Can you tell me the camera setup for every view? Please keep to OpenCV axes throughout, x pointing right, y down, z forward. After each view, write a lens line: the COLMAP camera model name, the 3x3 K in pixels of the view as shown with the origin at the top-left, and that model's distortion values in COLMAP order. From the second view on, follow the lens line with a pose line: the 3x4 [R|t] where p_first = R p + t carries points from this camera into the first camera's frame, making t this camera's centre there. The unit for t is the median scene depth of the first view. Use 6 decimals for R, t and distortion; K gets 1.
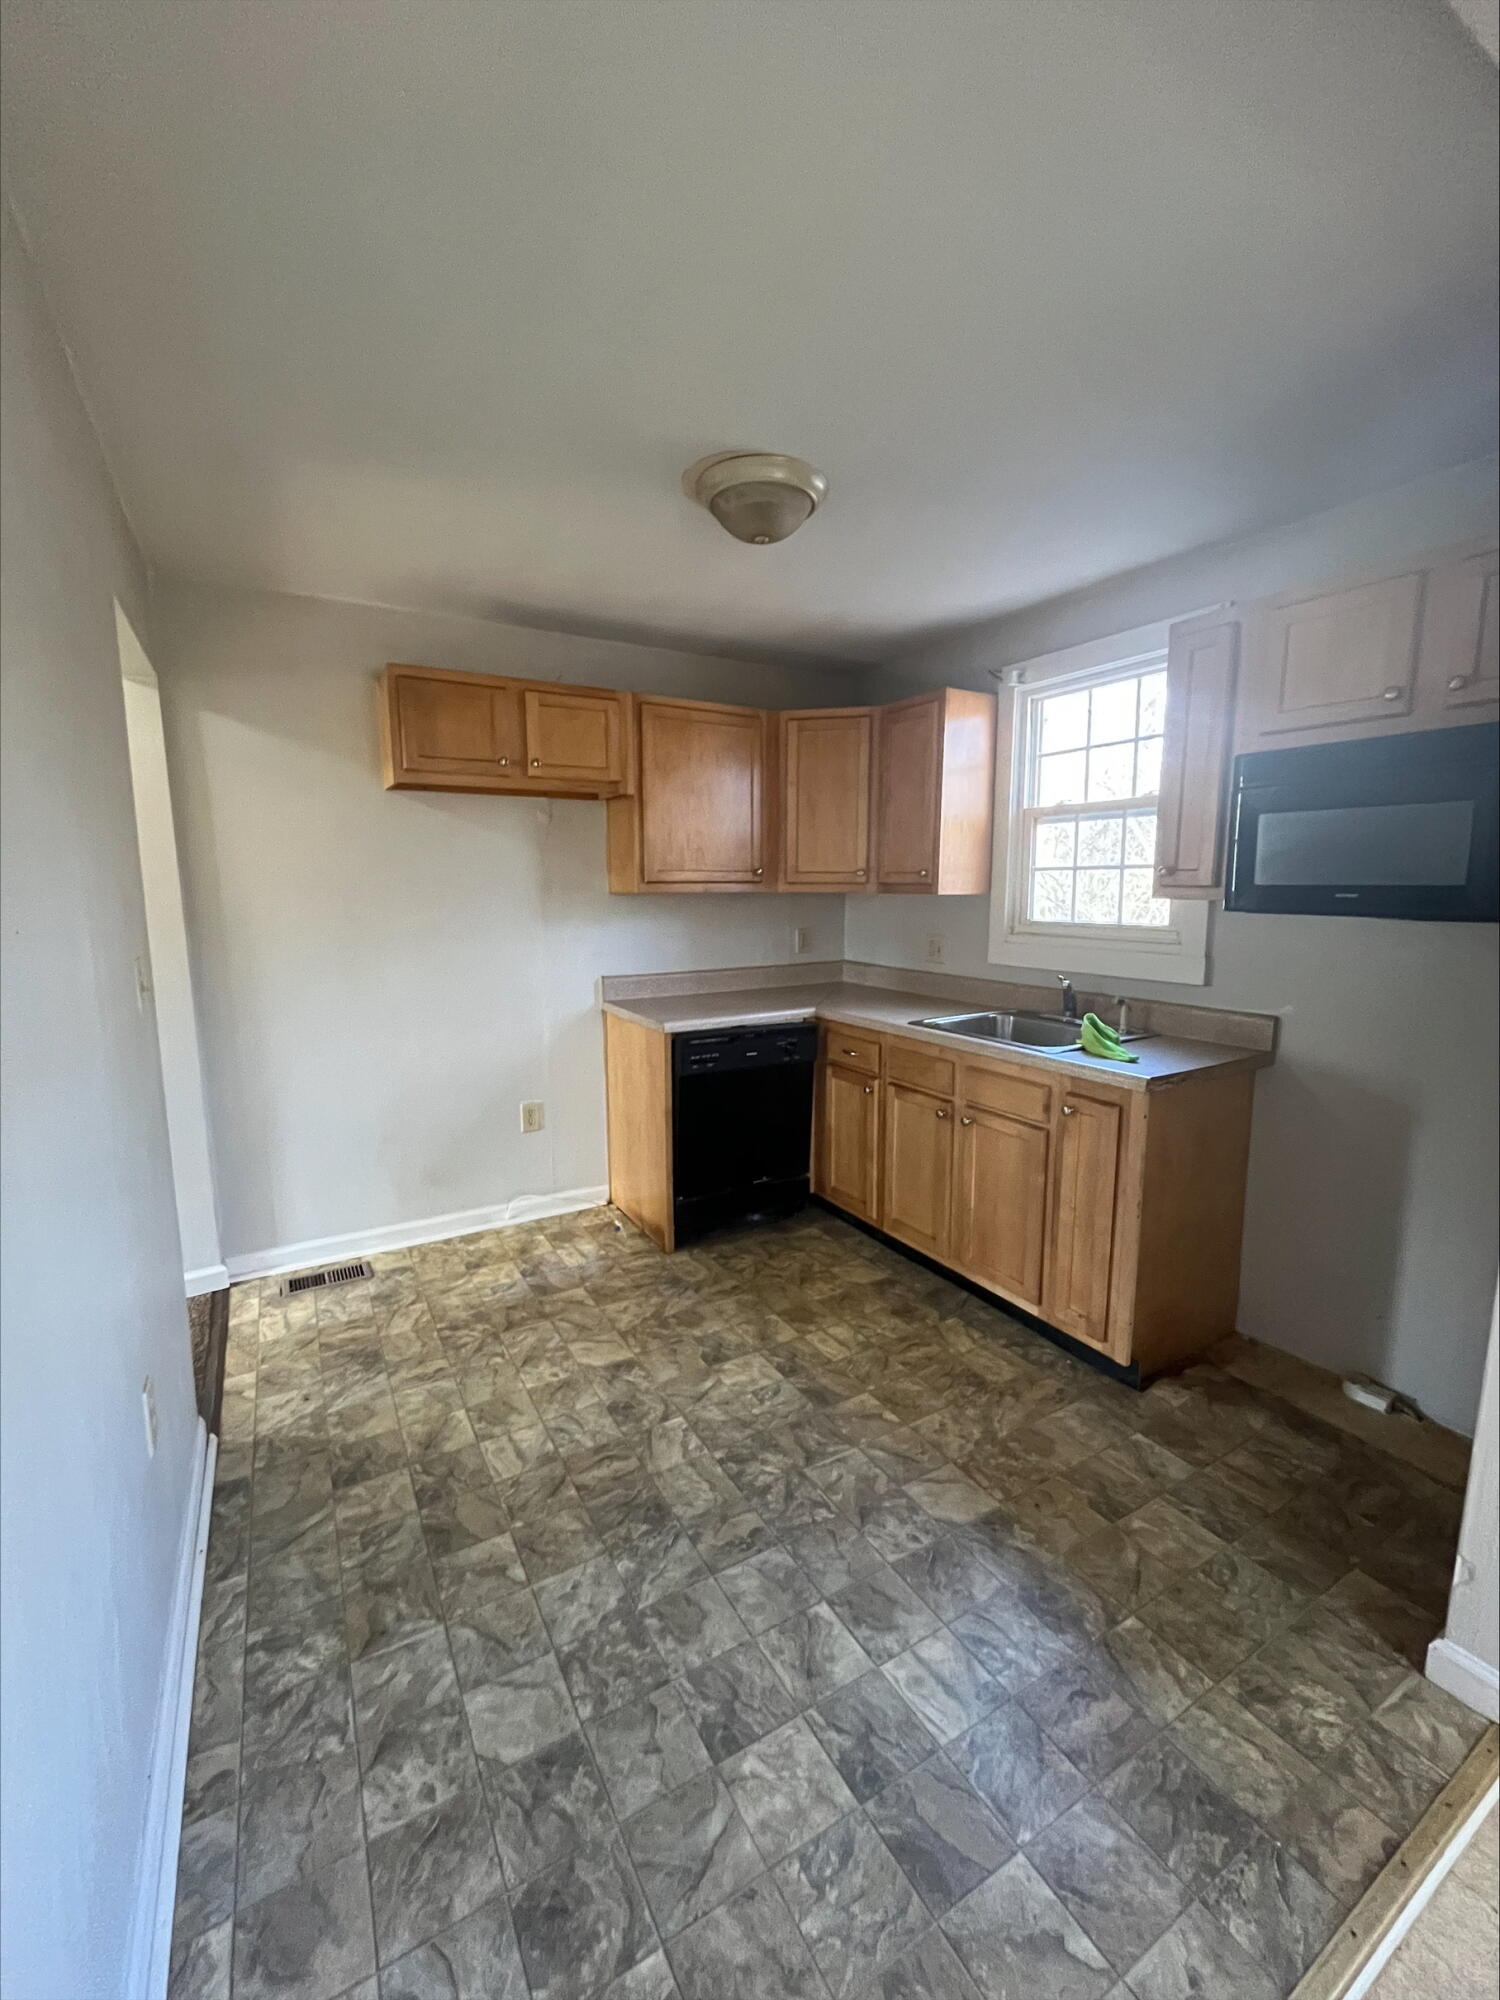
lens RADIAL K [[812.9, 0, 750.3], [0, 812.9, 999.5], [0, 0, 1]] dist [-0.002178, -0.000059]
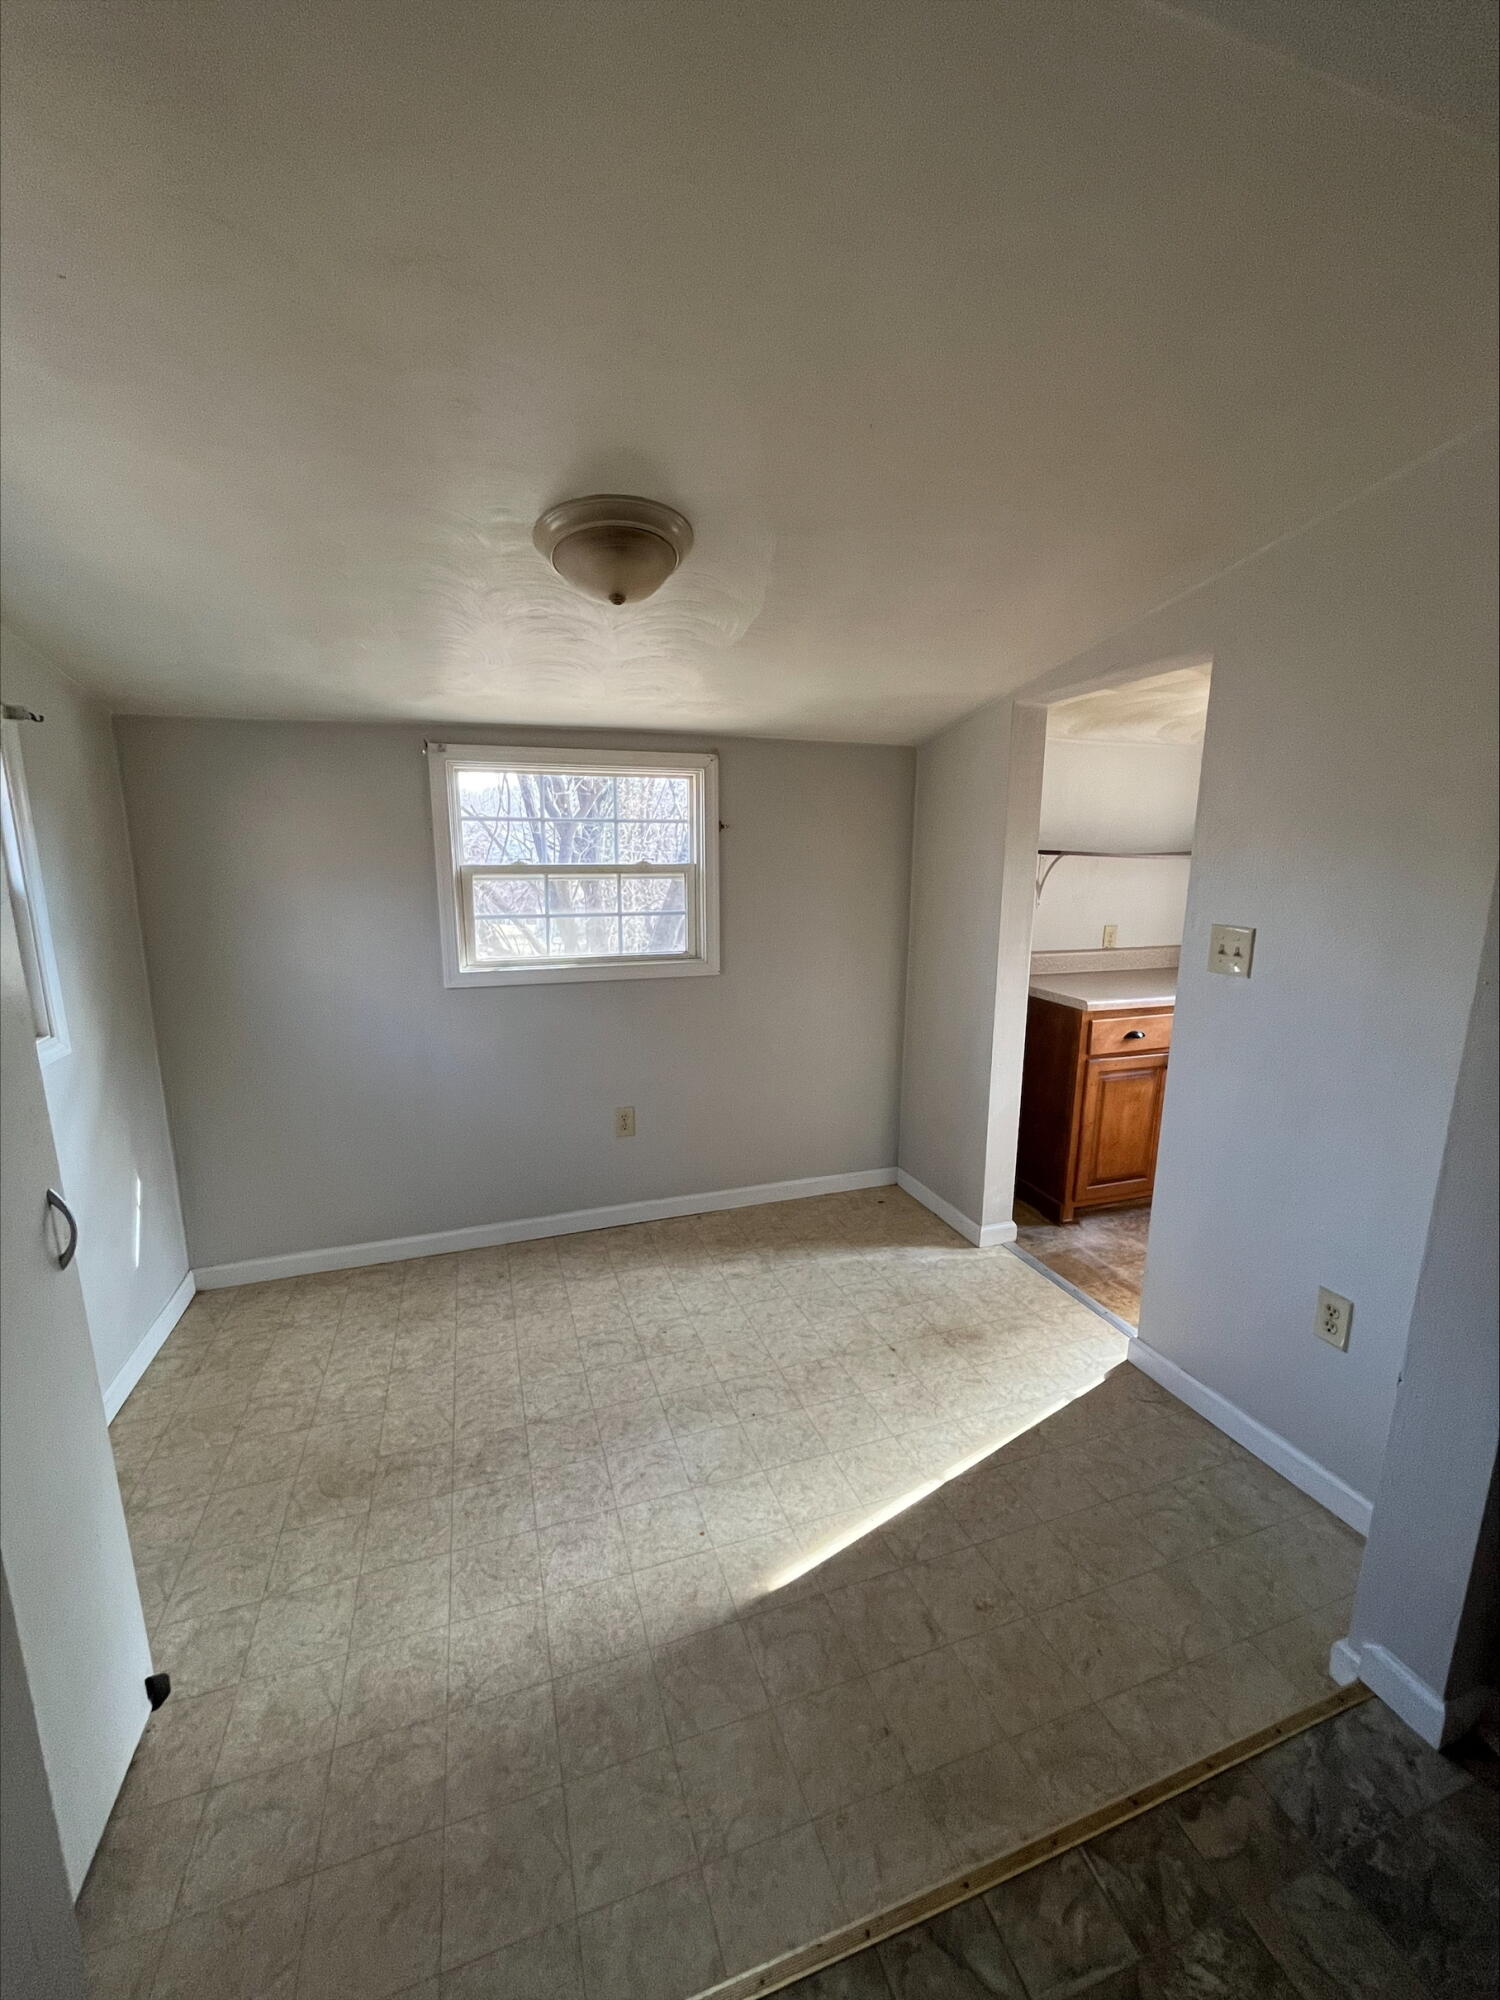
lens RADIAL K [[803.4, 0, 751.8], [0, 803.4, 1014.2], [0, 0, 1]] dist [-0.001855, -0.000134]
pose [[-0.977988, -0.041988, 0.204393, 0.441266], [0.030469, 0.940309, 0.338956, -0.105929], [-0.206425, 0.337723, -0.918331, 0.644126]]
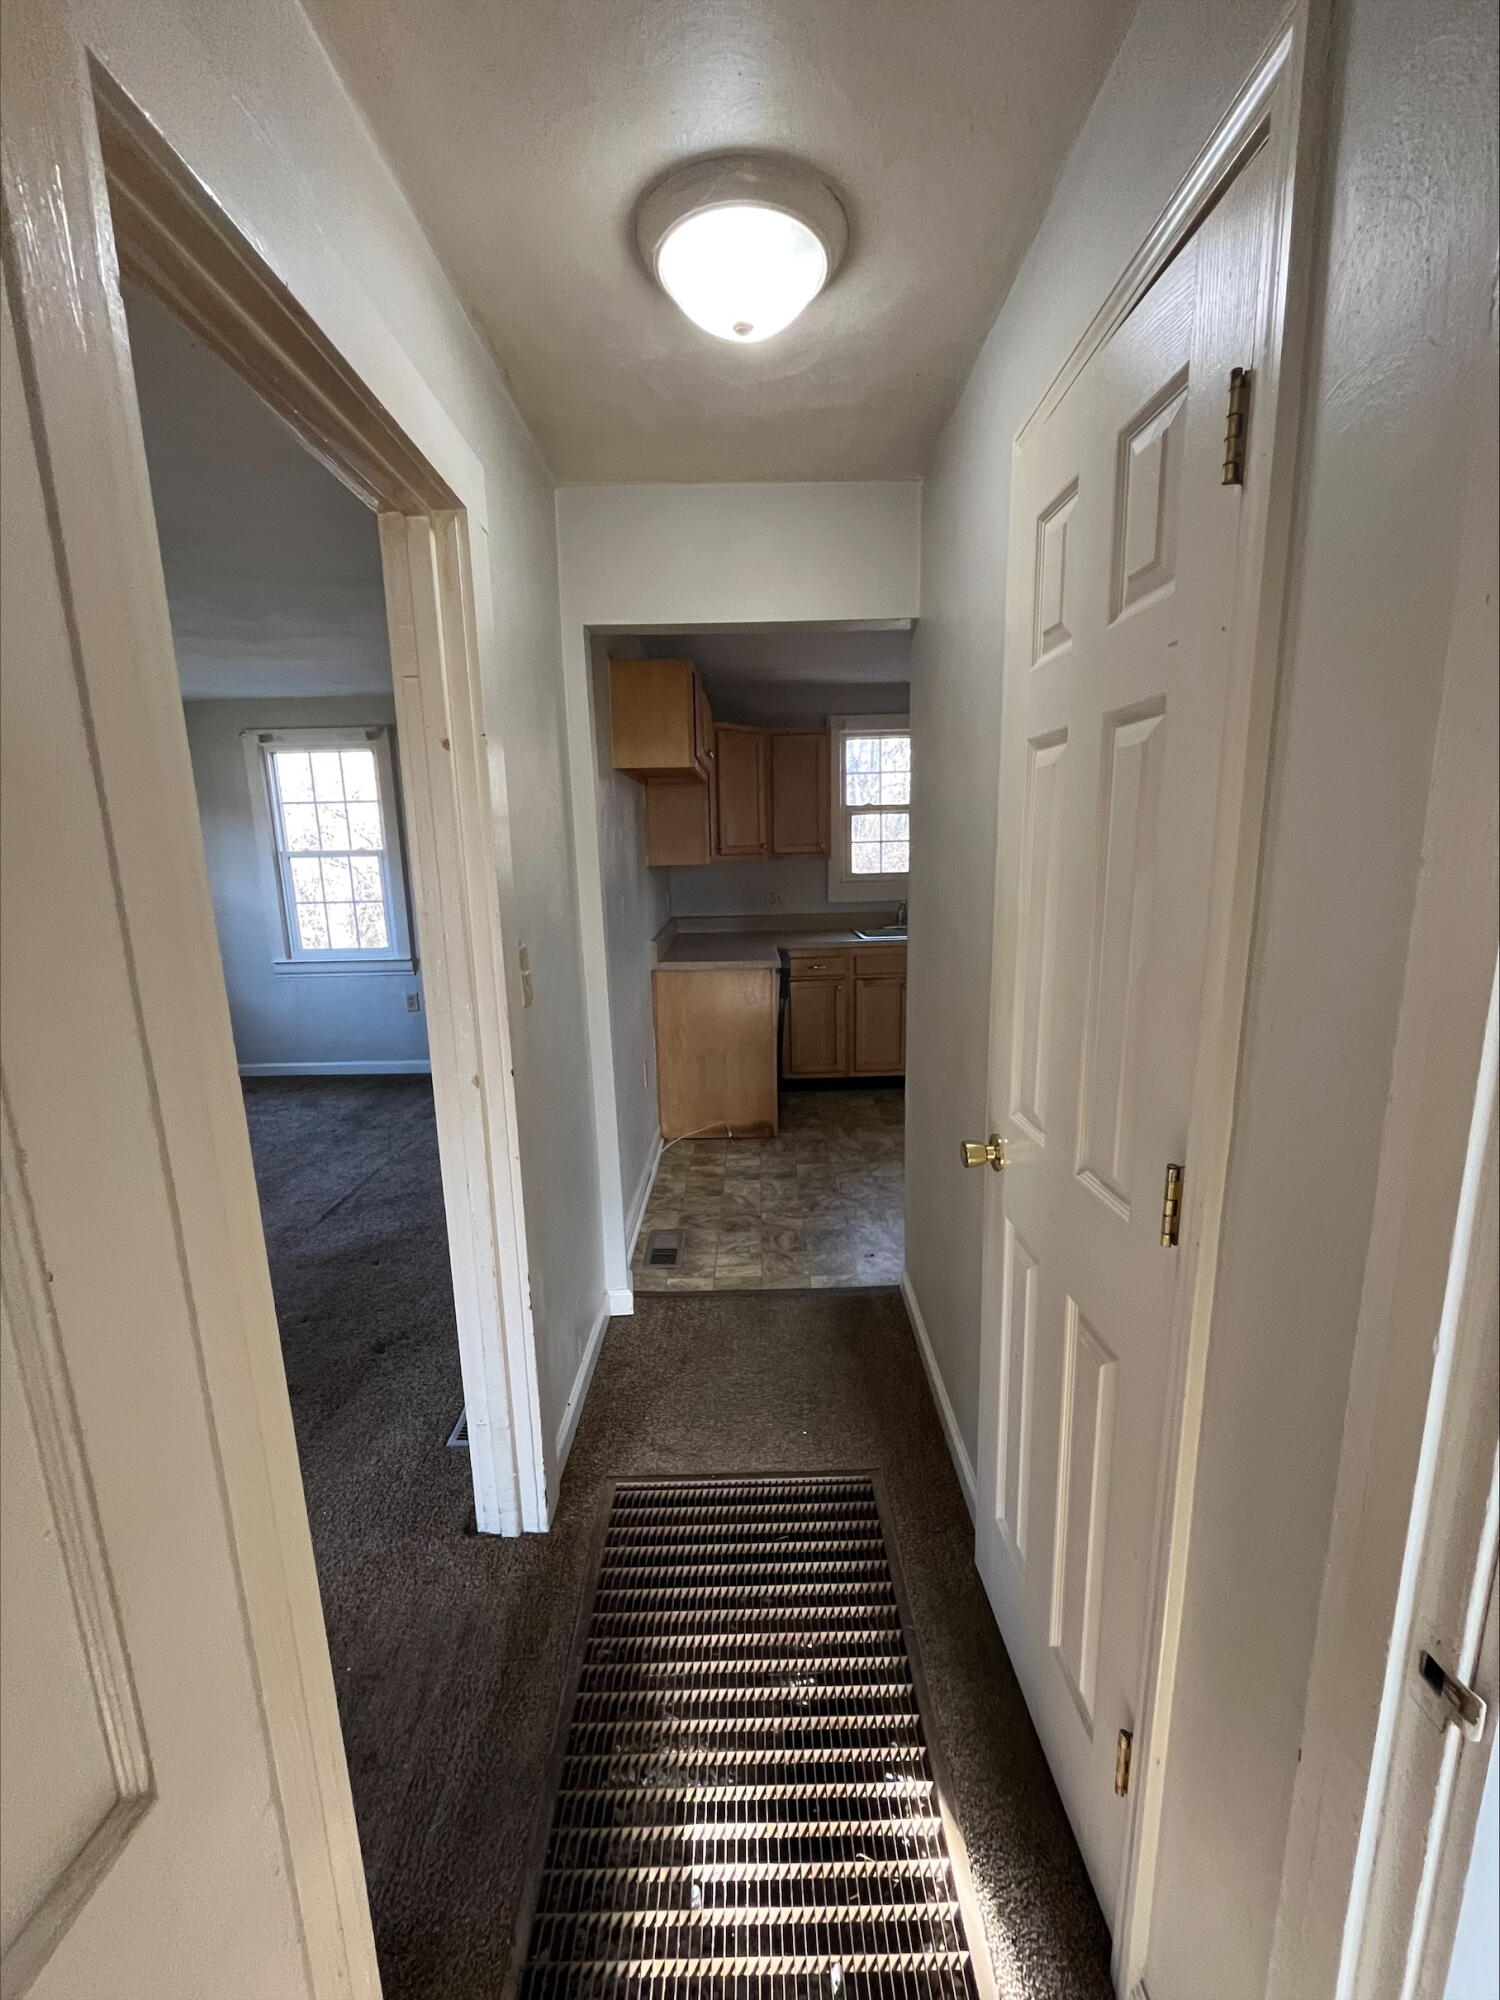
lens RADIAL K [[821.4, 0, 748.0], [0, 821.4, 1000.4], [0, 0, 1]] dist [-0.001098, -0.000049]
pose [[0.504989, -0.170879, 0.846042, -1.800065], [0.146488, 0.982954, 0.111096, -0.089476], [-0.850604, 0.067832, 0.521413, 0.485793]]
